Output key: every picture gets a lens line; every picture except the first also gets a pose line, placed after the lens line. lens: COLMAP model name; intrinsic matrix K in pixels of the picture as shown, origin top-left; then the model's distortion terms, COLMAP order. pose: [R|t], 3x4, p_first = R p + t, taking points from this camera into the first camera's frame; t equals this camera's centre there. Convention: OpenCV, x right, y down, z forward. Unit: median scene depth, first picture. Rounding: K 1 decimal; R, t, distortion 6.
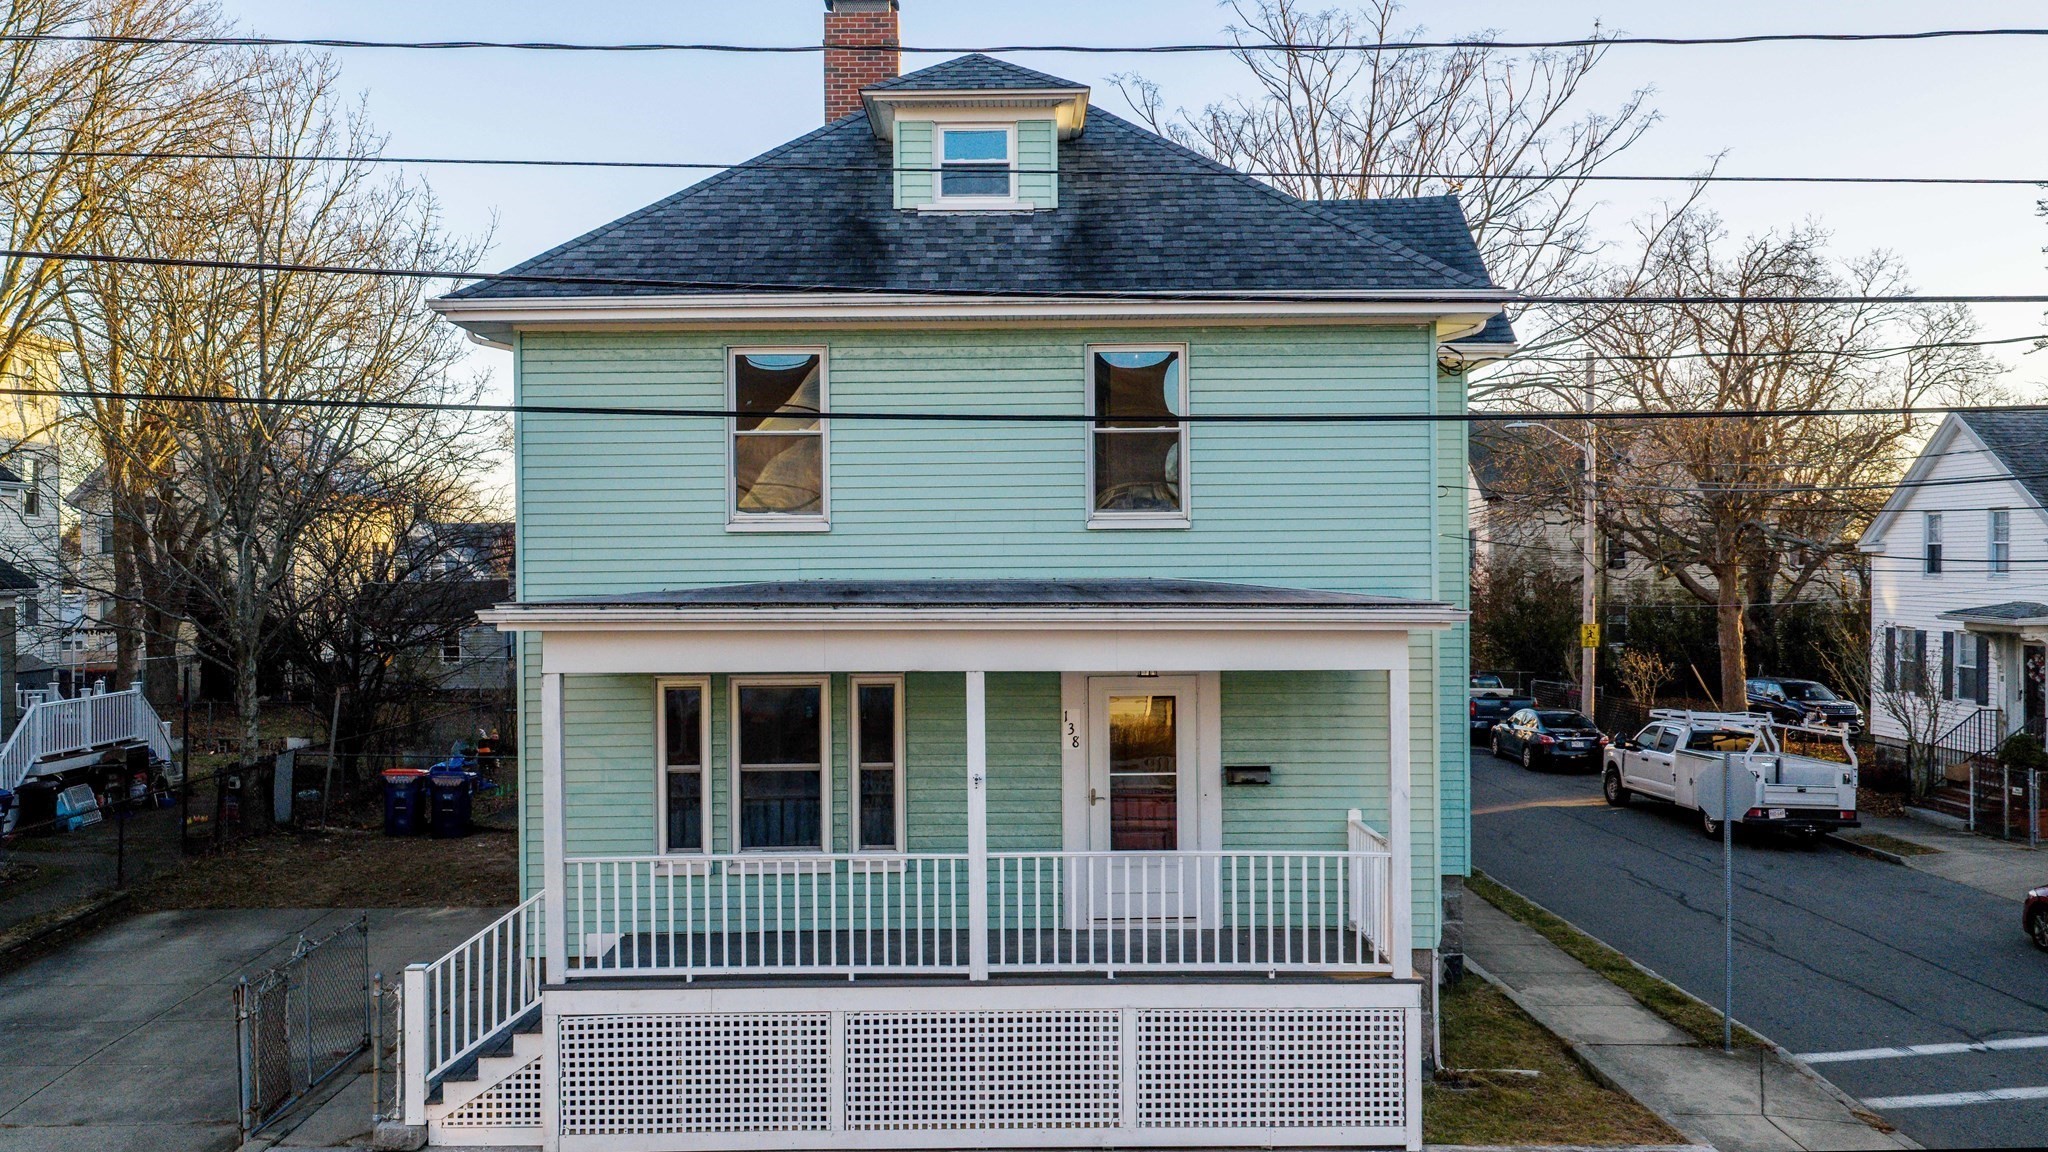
lens RADIAL K [[1767.4, 0, 1024.0], [0, 1767.4, 576.0], [0, 0, 1]] dist [0.031340, -0.012669]
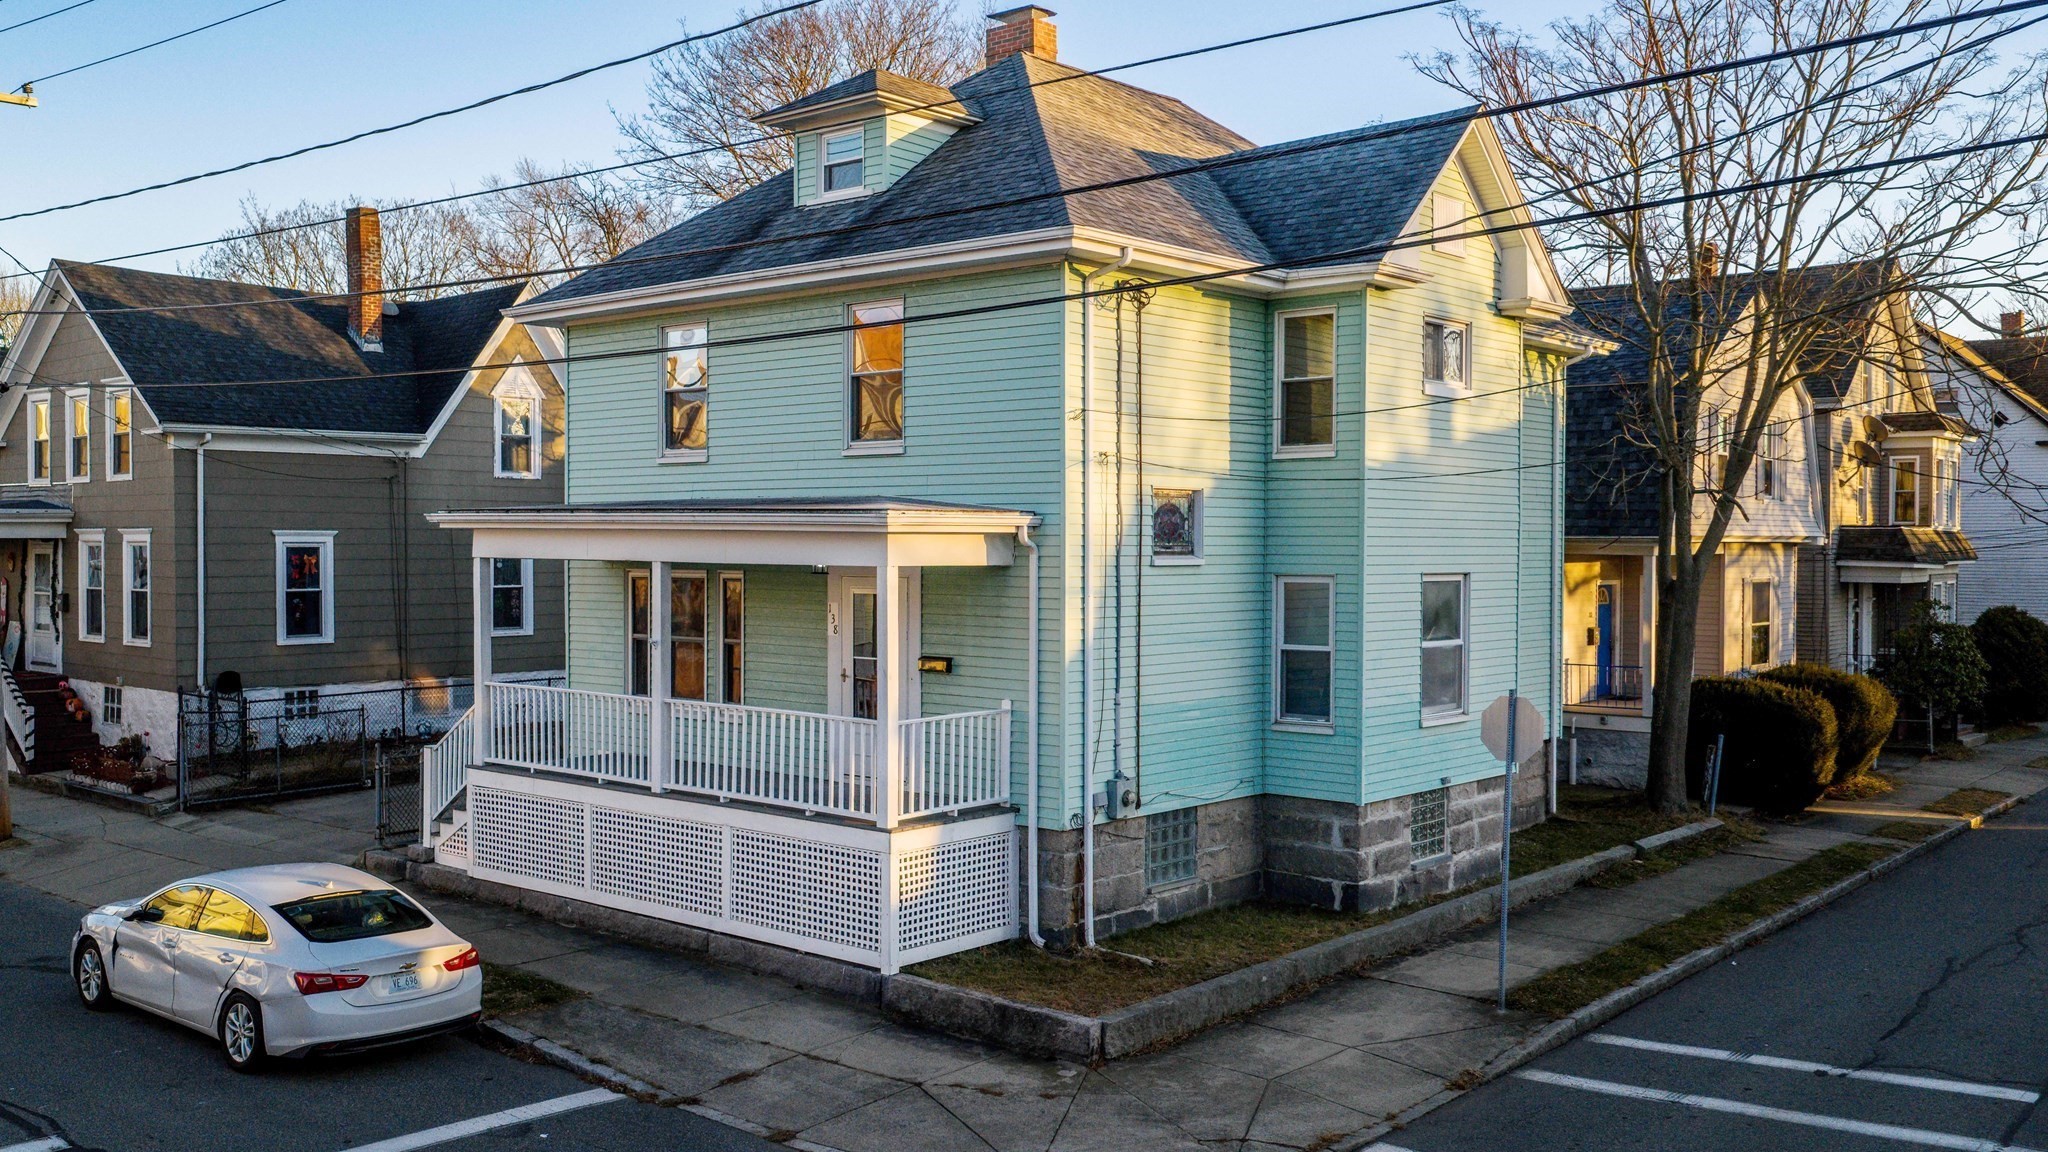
lens RADIAL K [[1767.4, 0, 1024.0], [0, 1767.4, 576.0], [0, 0, 1]] dist [0.031340, -0.012669]
pose [[0.763604, 0.026659, -0.645134, 0.928327], [-0.015000, 0.999610, 0.023554, 0.025703], [0.645510, -0.008309, 0.763707, 0.140647]]
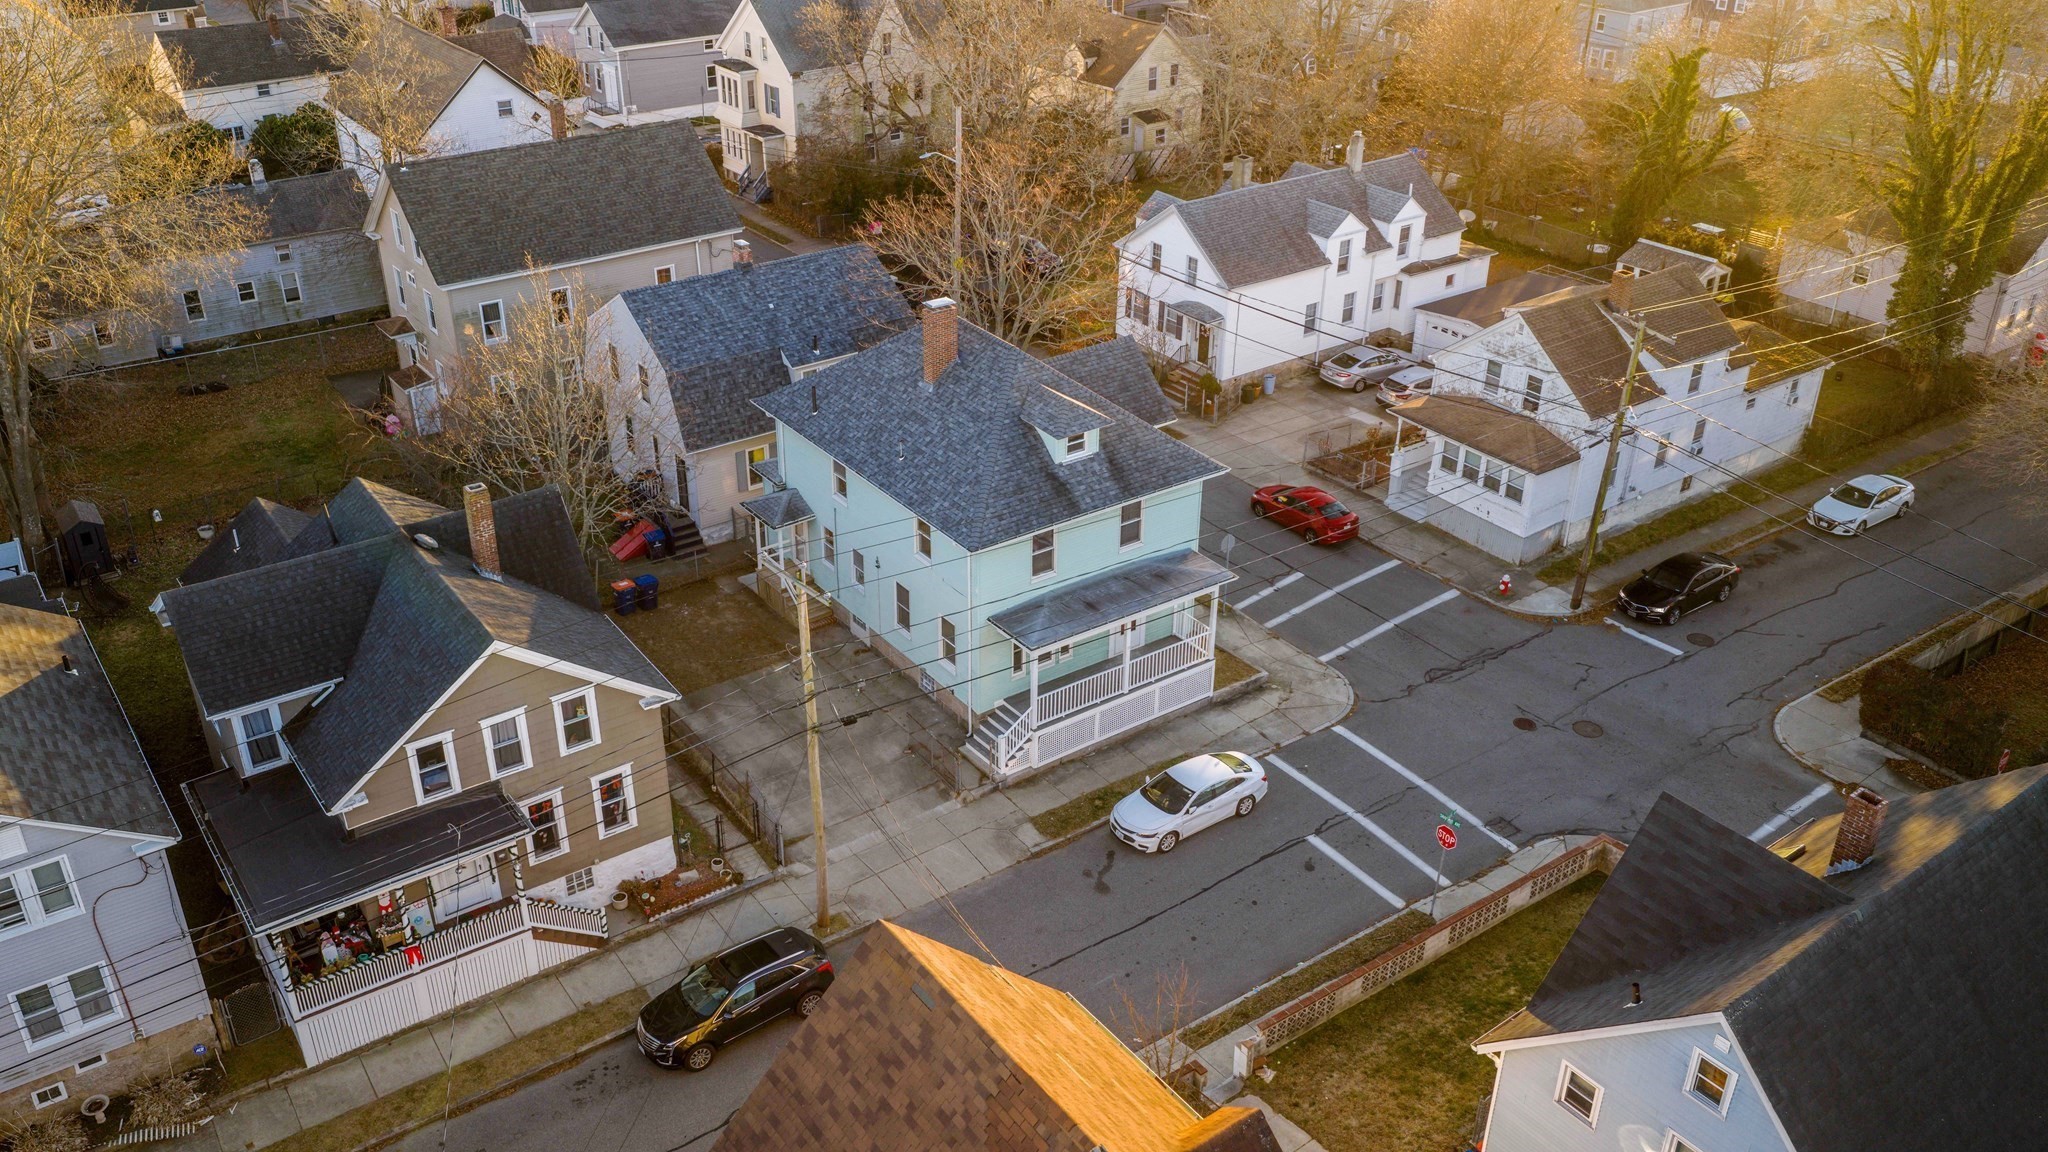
lens RADIAL K [[1767.4, 0, 1024.0], [0, 1767.4, 576.0], [0, 0, 1]] dist [0.031340, -0.012669]
pose [[0.810998, -0.276090, 0.515807, -1.832129], [-0.012590, 0.873207, 0.487187, -1.605796], [-0.584914, -0.401602, 0.704693, -1.253223]]
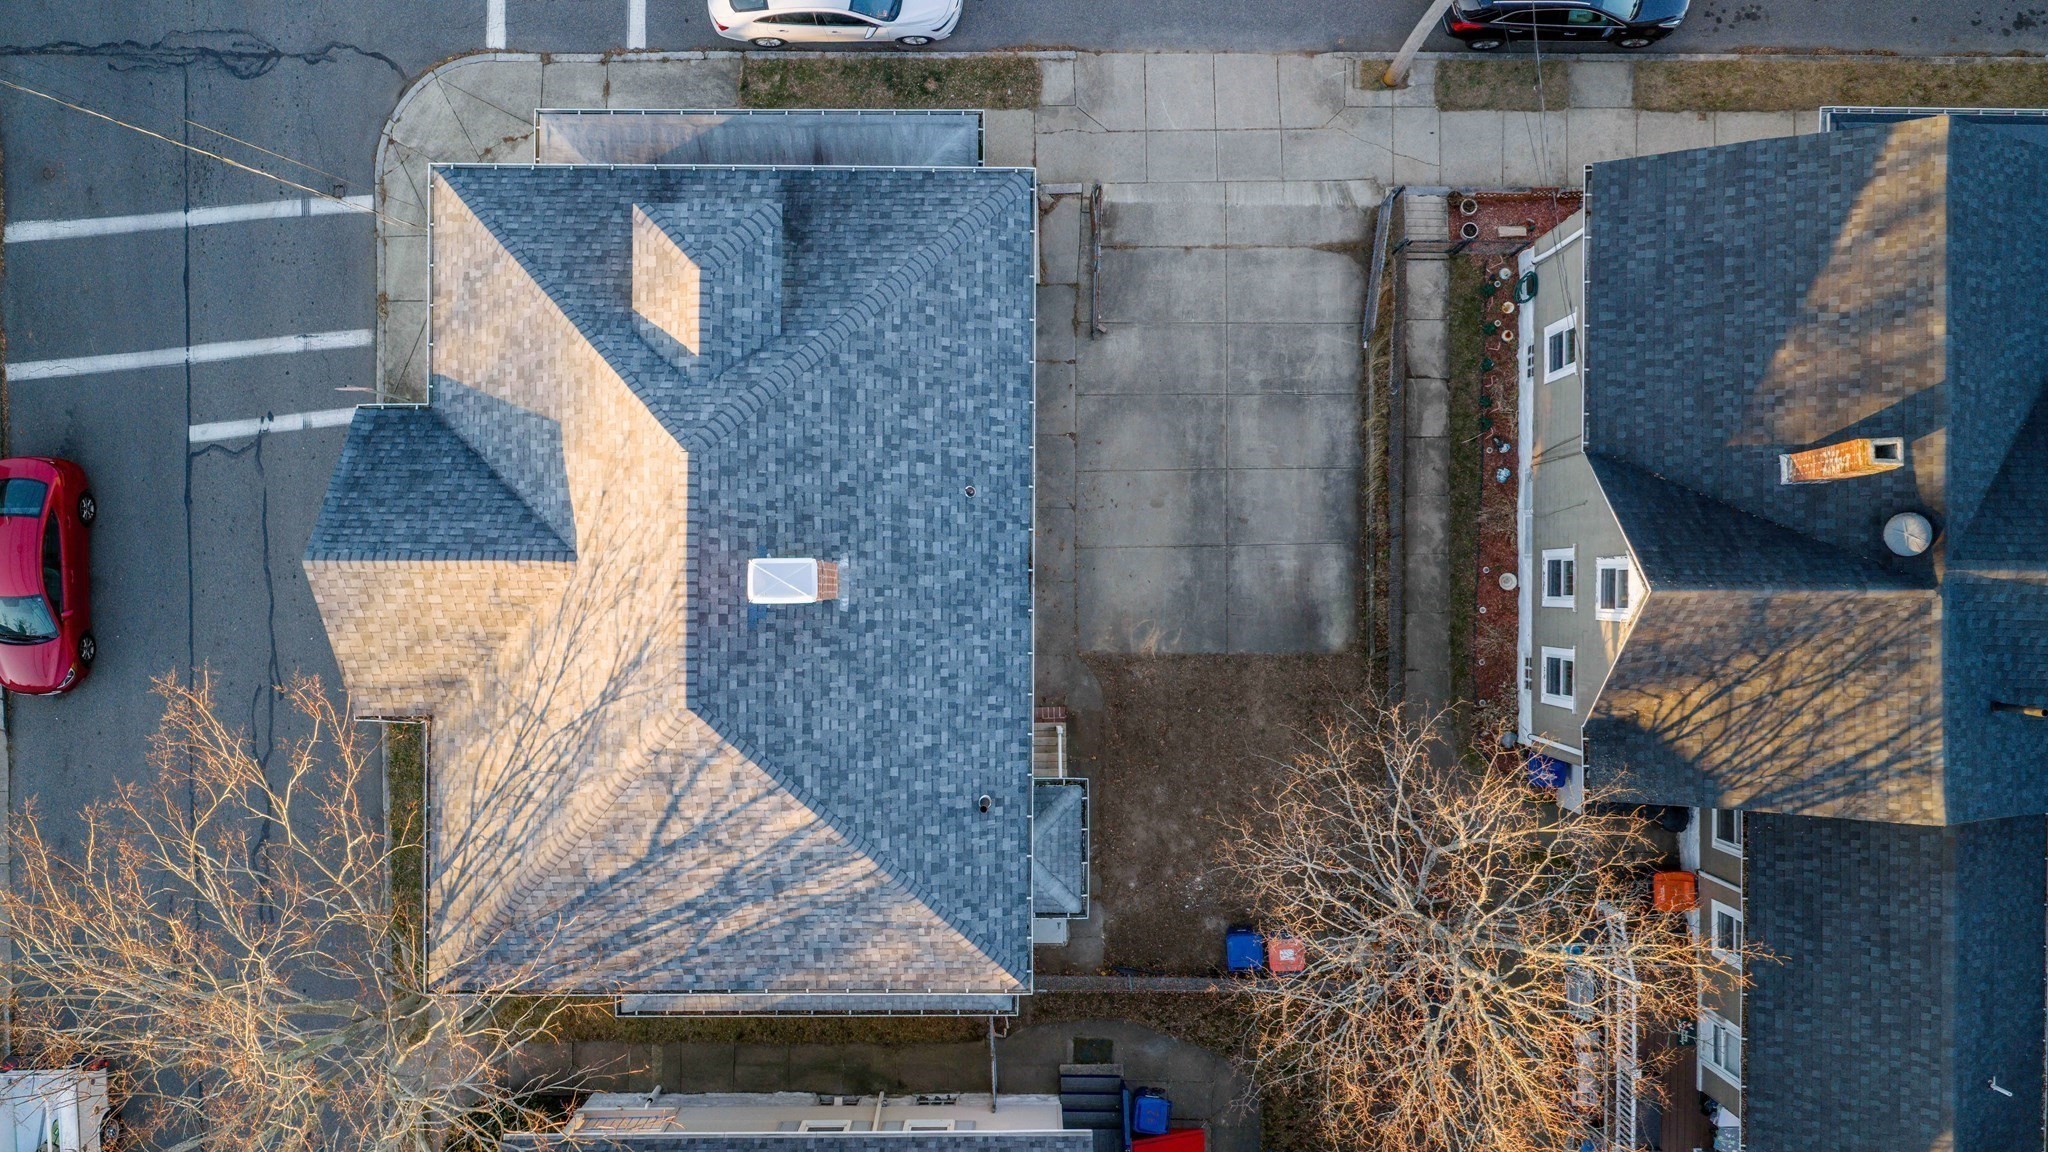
lens RADIAL K [[1767.4, 0, 1024.0], [0, 1767.4, 576.0], [0, 0, 1]] dist [0.031340, -0.012669]
pose [[-0.999896, -0.000588, 0.014438, -0.343243], [0.014407, 0.036507, 0.999230, -1.855912], [-0.001115, 0.999333, -0.036495, 1.428045]]
